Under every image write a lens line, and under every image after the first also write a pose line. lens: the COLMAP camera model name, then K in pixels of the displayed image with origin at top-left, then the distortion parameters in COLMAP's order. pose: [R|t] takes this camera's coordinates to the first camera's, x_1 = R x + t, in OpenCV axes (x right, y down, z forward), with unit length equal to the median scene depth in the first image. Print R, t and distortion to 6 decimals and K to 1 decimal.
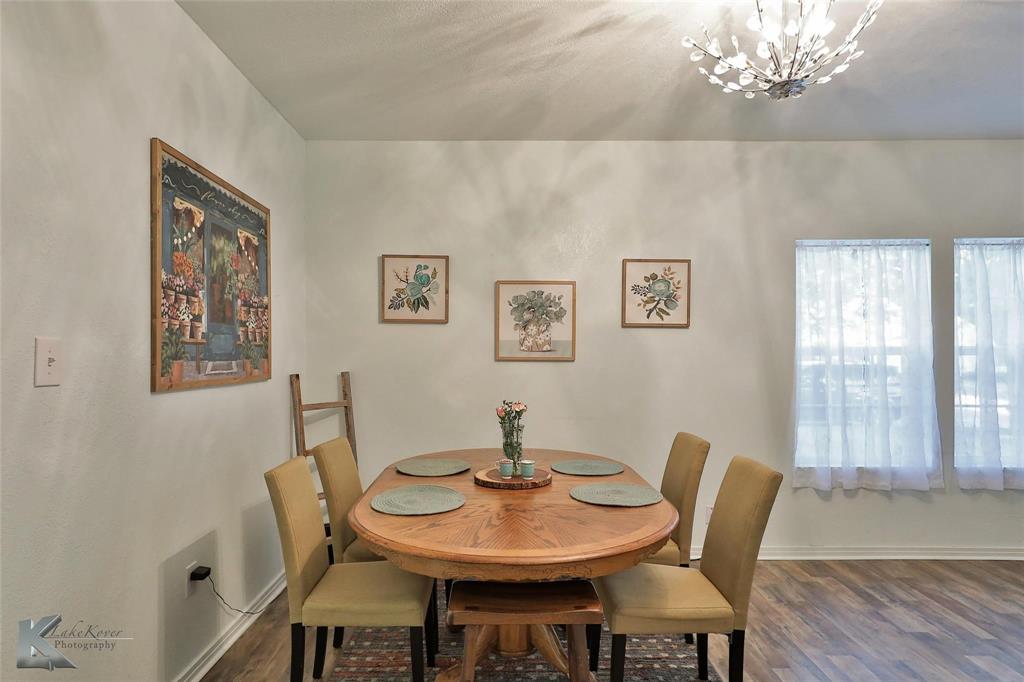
lens RADIAL K [[593.4, 0, 509.7], [0, 593.4, 349.9], [0, 0, 1]] dist [0.013836, 0.000039]
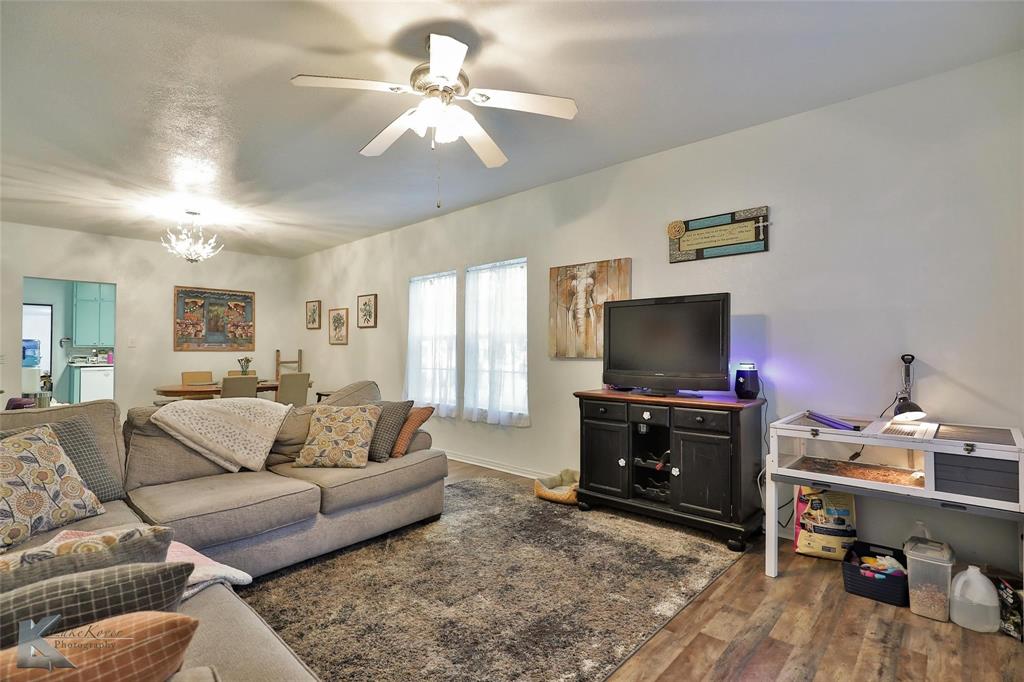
lens RADIAL K [[490.5, 0, 509.1], [0, 490.5, 348.9], [0, 0, 1]] dist [-0.010396, 0.000245]
pose [[0.728089, -0.003957, -0.685471, 1.771368], [0.002909, 0.999992, -0.002683, 0.040719], [0.685476, -0.000040, 0.728095, 0.101953]]
